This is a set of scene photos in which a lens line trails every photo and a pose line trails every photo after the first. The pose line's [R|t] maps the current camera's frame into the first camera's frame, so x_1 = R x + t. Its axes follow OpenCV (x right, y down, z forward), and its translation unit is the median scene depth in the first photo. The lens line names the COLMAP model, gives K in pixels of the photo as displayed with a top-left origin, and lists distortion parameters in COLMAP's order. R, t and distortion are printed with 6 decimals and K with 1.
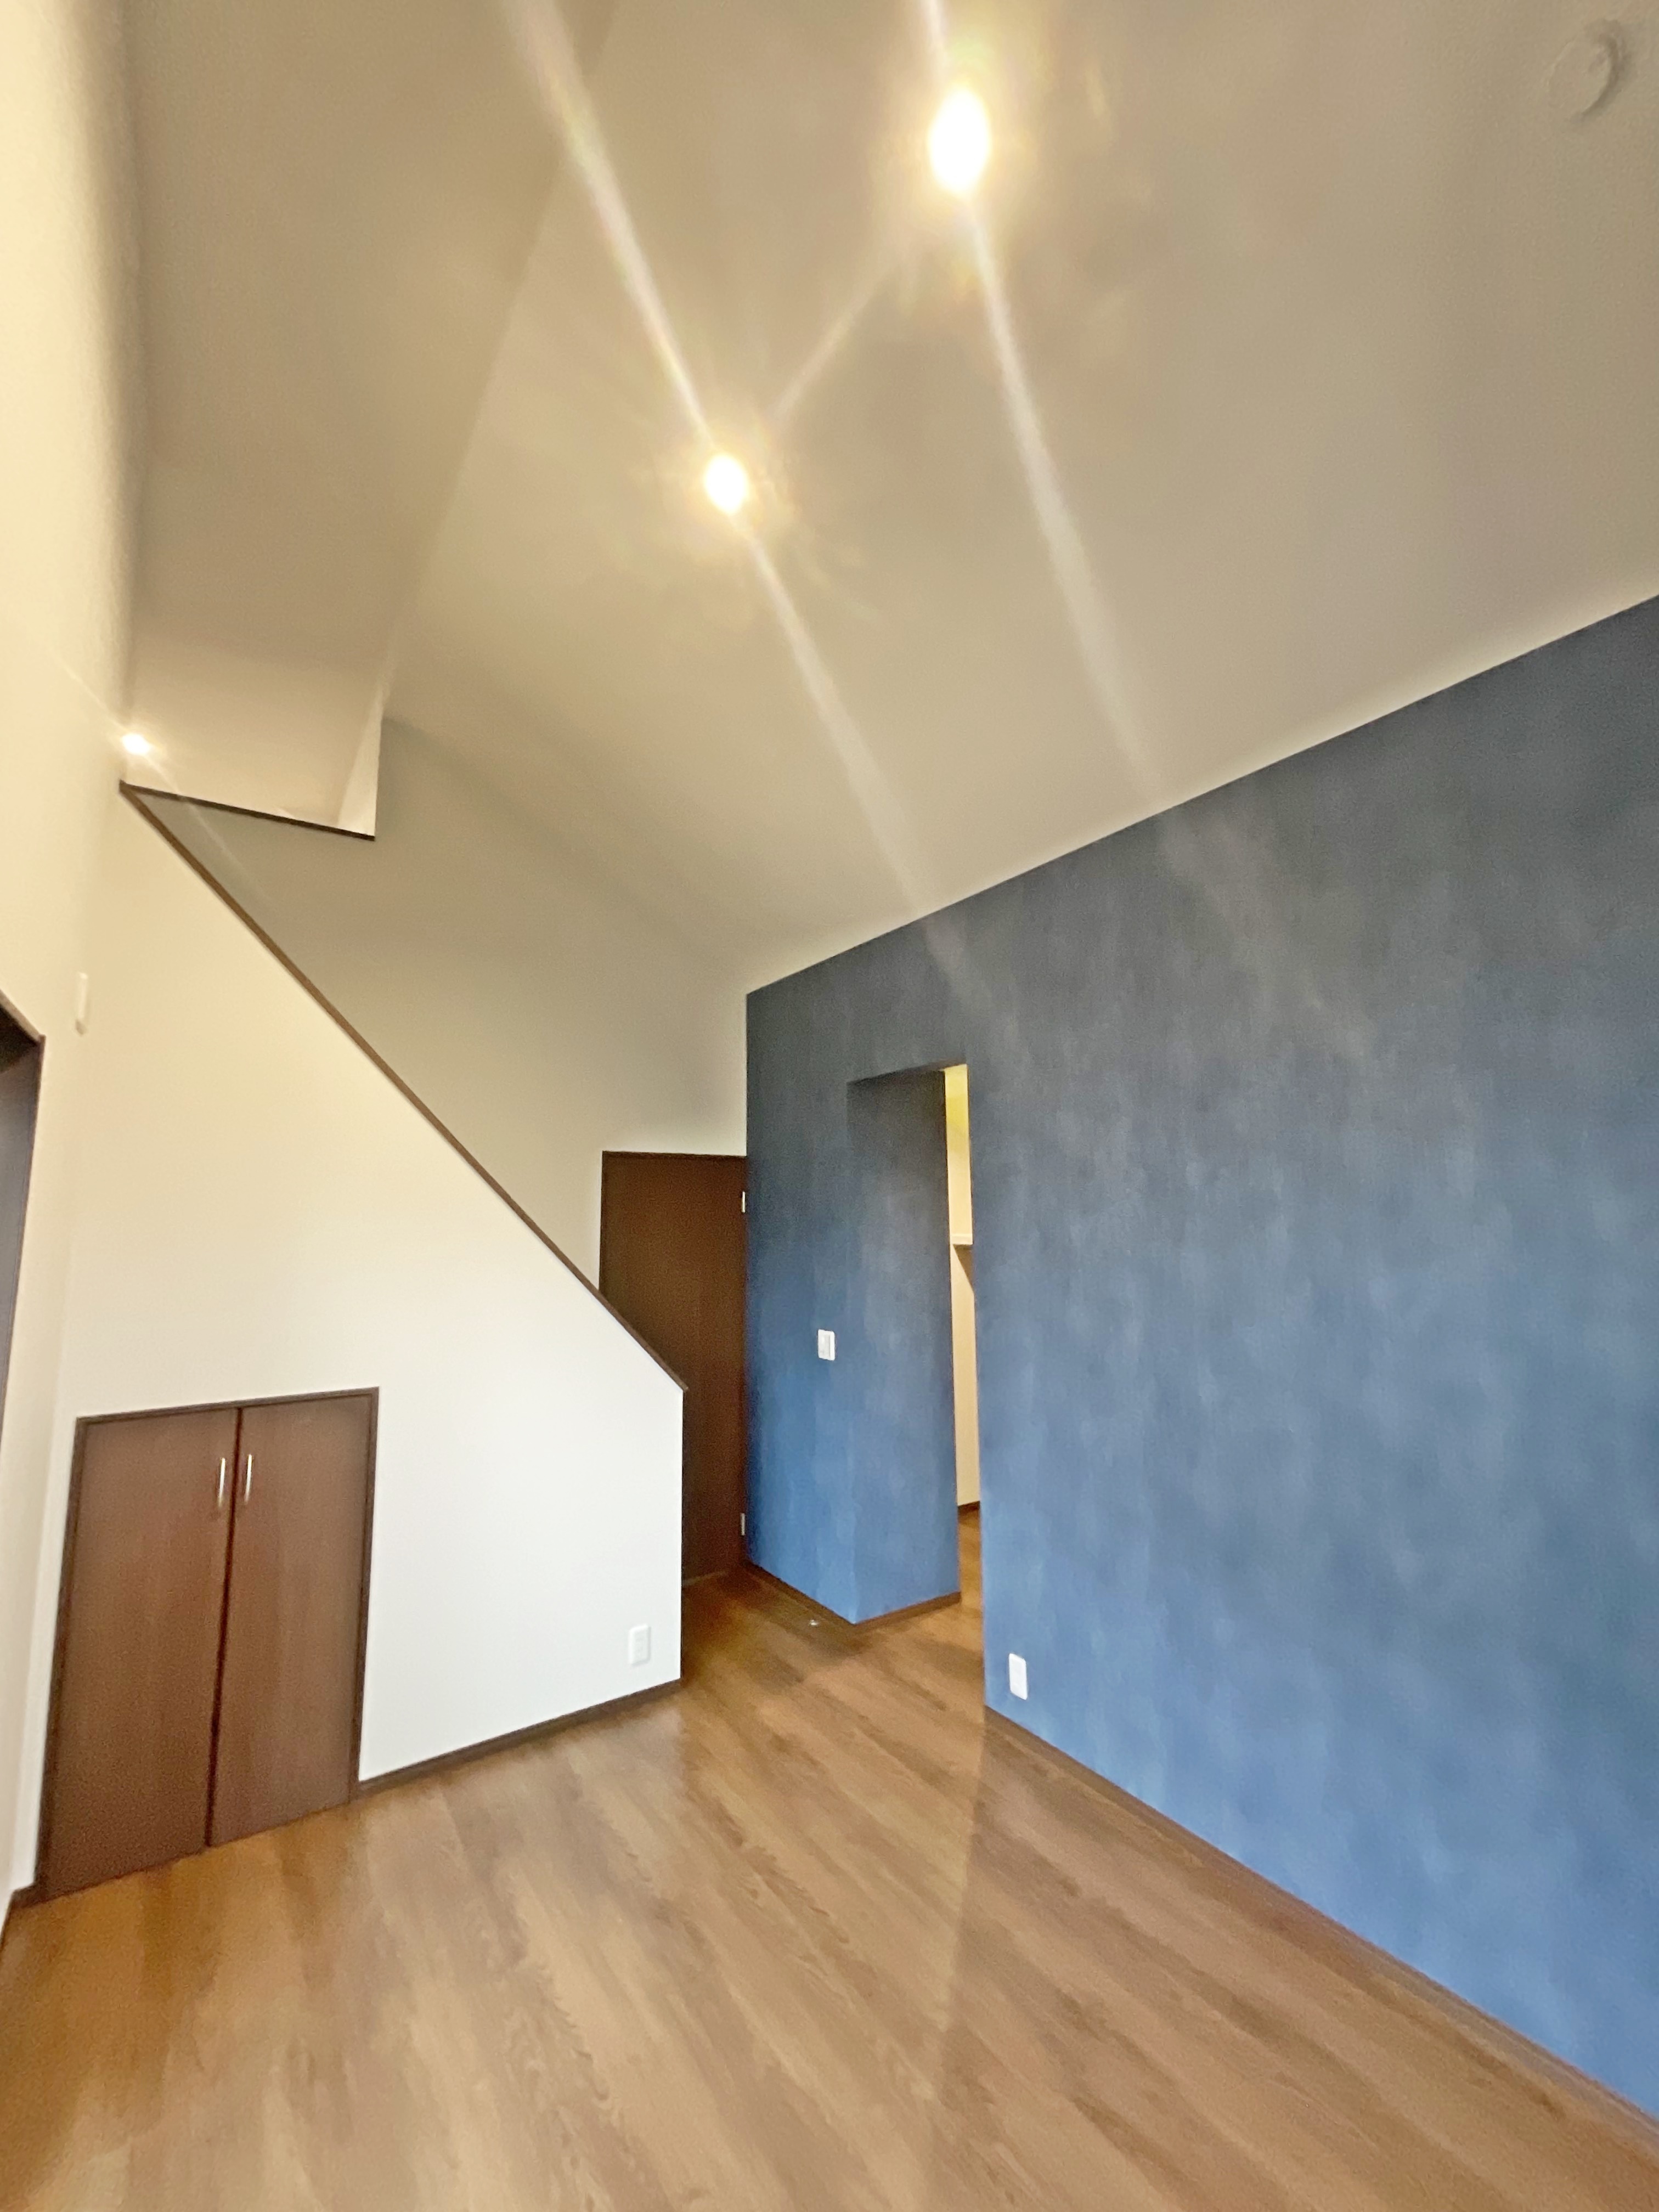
lens RADIAL K [[908.9, 0, 829.5], [0, 908.9, 1106.0], [0, 0, 1]] dist [-0.000415, 0.013940]
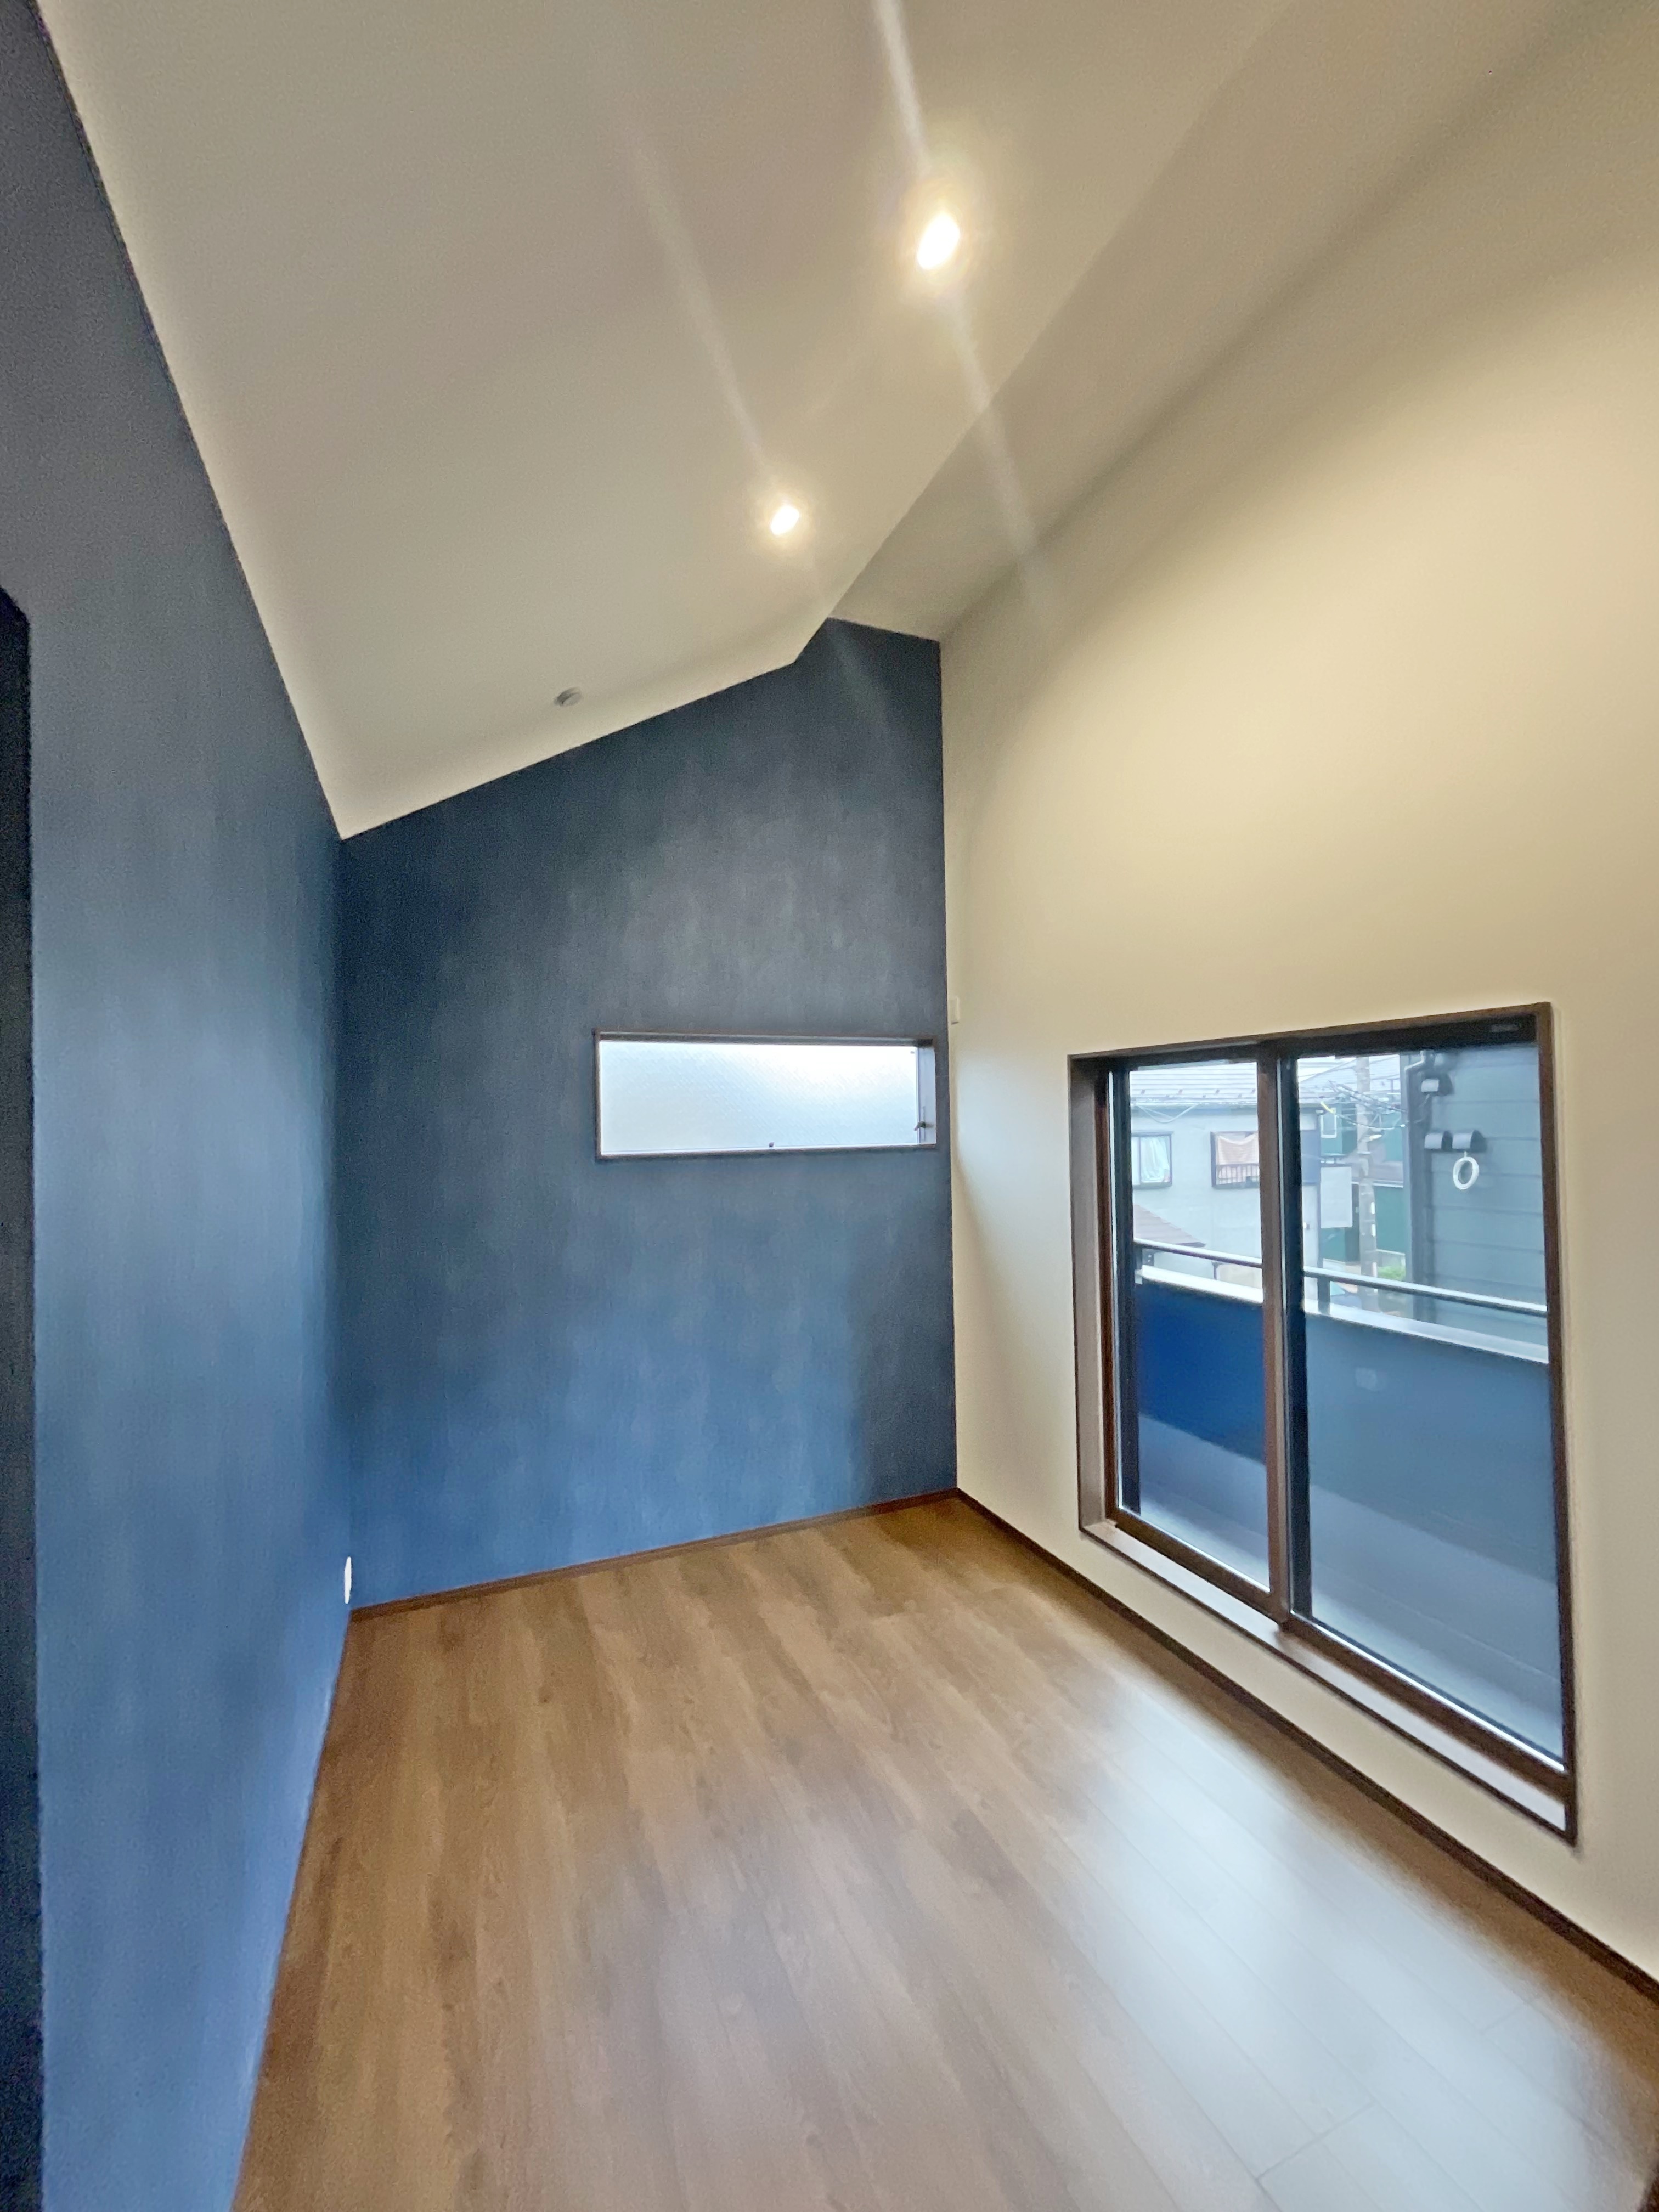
lens RADIAL K [[908.9, 0, 829.5], [0, 908.9, 1106.0], [0, 0, 1]] dist [-0.000415, 0.013940]
pose [[-0.980011, 0.029926, 0.196680, -0.175679], [0.001260, 0.989536, -0.144281, 0.174682], [-0.198940, -0.141150, -0.969794, 1.875099]]
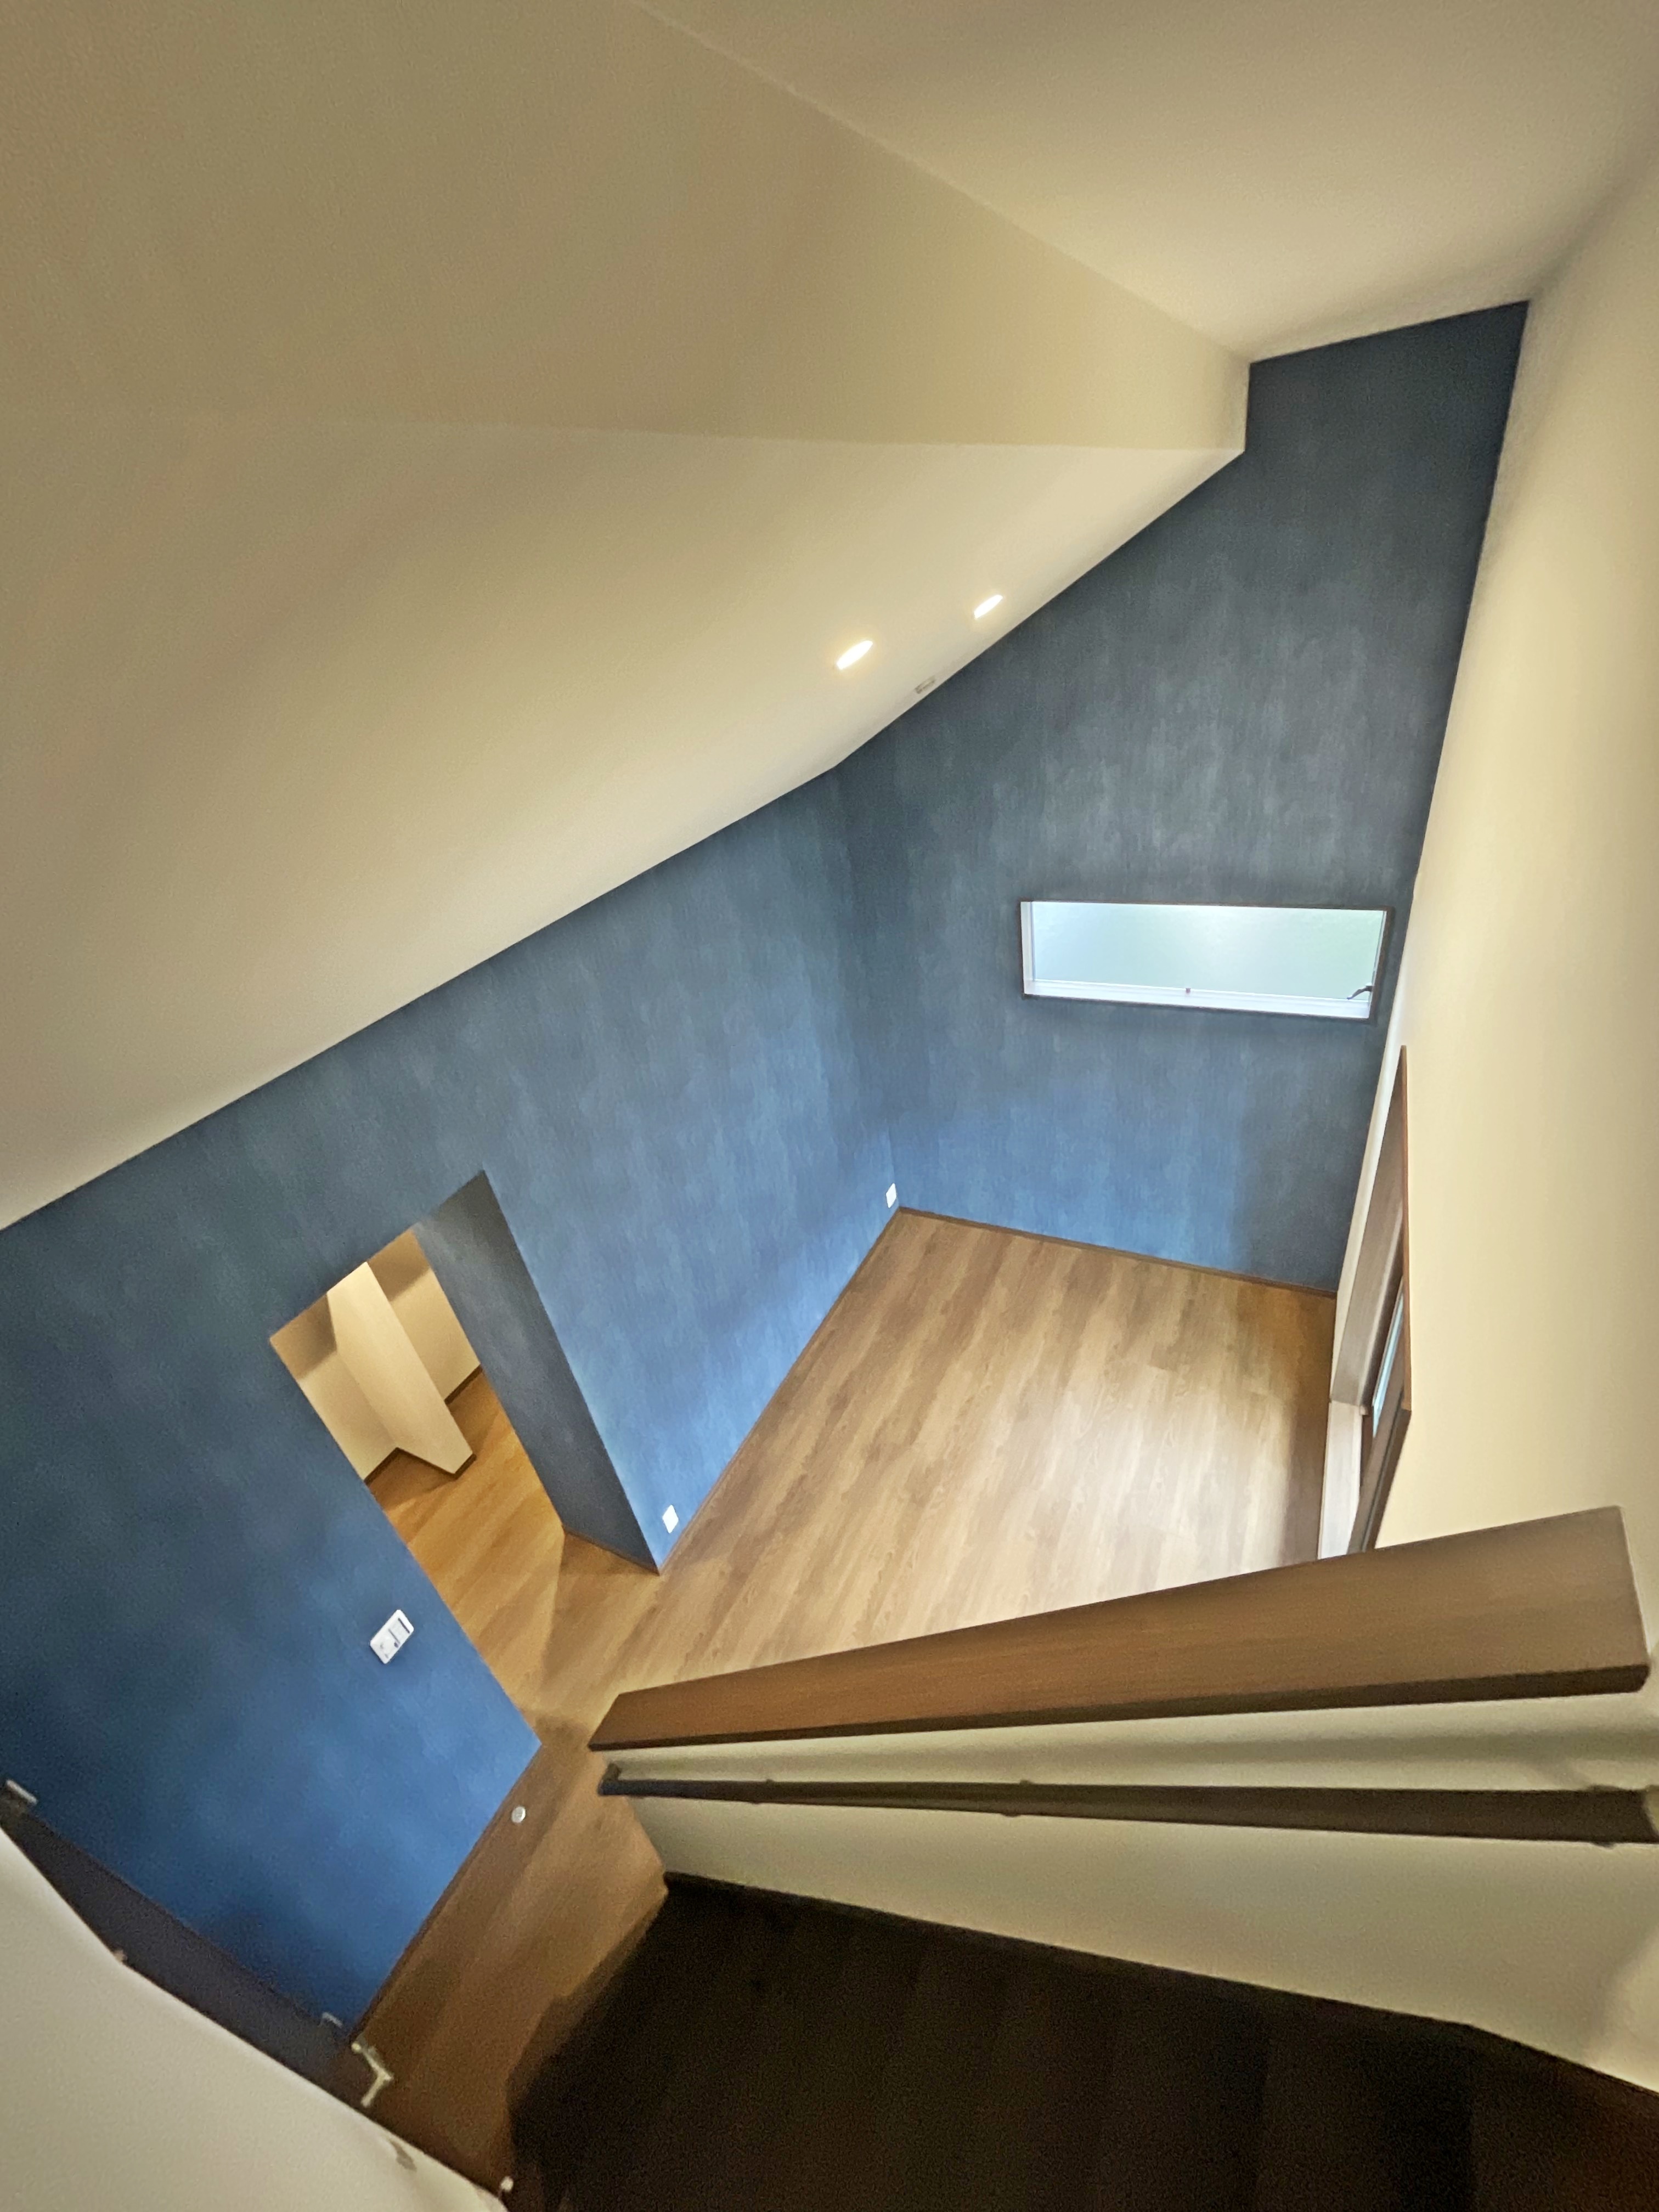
lens RADIAL K [[908.9, 0, 829.5], [0, 908.9, 1106.0], [0, 0, 1]] dist [-0.000415, 0.013940]
pose [[-0.464494, -0.394895, 0.792656, -1.056735], [0.038898, 0.885112, 0.463750, -0.792868], [-0.884722, 0.246242, -0.395768, 1.640743]]
